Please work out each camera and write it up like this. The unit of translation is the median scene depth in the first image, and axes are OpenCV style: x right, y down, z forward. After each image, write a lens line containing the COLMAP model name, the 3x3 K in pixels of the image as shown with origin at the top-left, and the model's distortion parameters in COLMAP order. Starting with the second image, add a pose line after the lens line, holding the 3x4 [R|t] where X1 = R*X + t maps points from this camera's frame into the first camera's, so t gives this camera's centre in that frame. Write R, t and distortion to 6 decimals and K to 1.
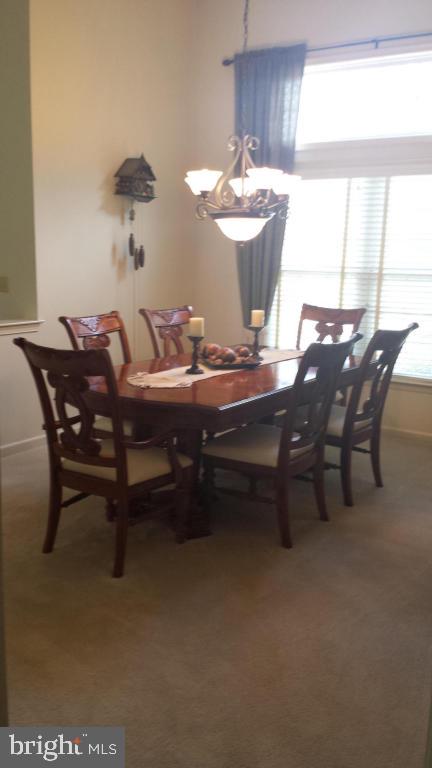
lens RADIAL K [[710.0, 0, 216.1], [0, 710.0, 385.4], [0, 0, 1]] dist [0.000435, 0.000000]
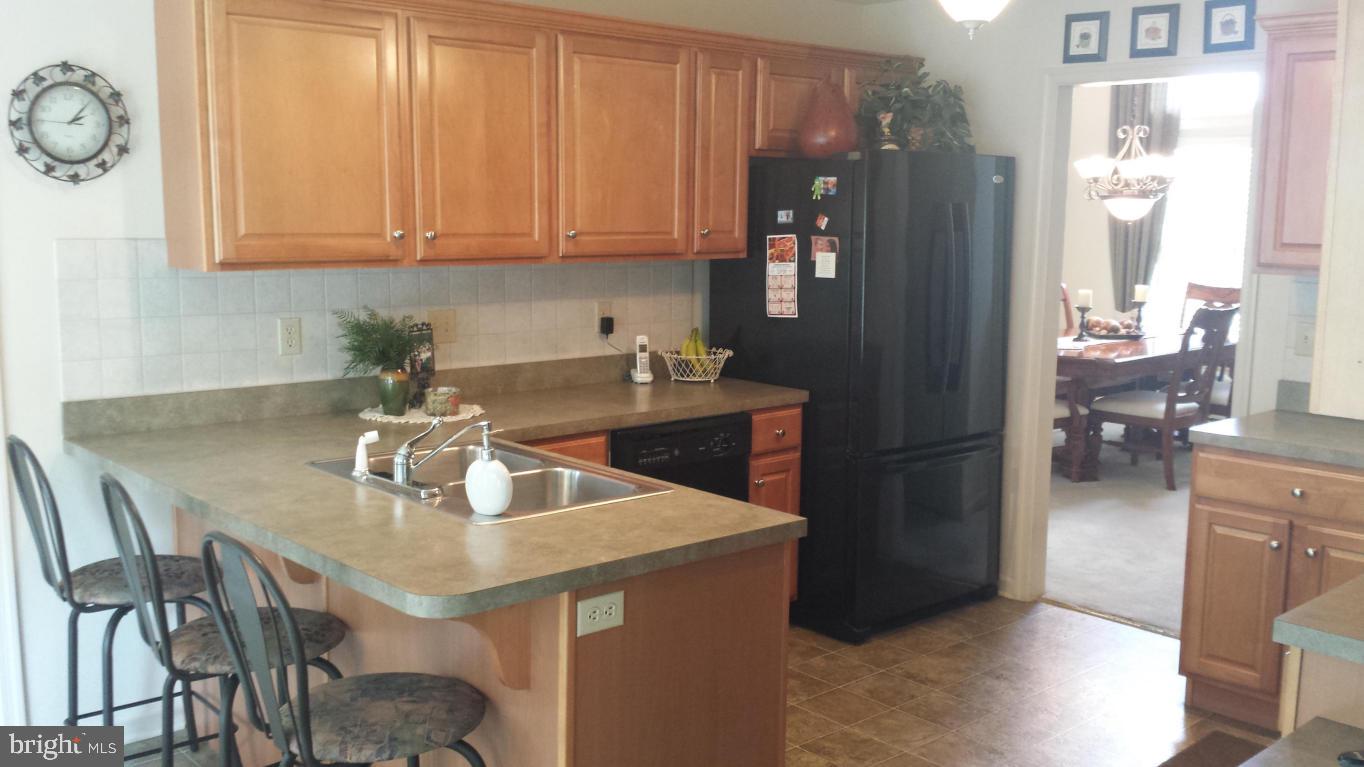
lens RADIAL K [[1261.0, 0, 688.0], [0, 1261.0, 375.5], [0, 0, 1]] dist [0.000435, 0.000000]
pose [[0.969241, 0.020499, -0.245259, -0.139574], [-0.034567, 0.997986, -0.053195, 0.158185], [0.243675, 0.060037, 0.967997, -1.004004]]
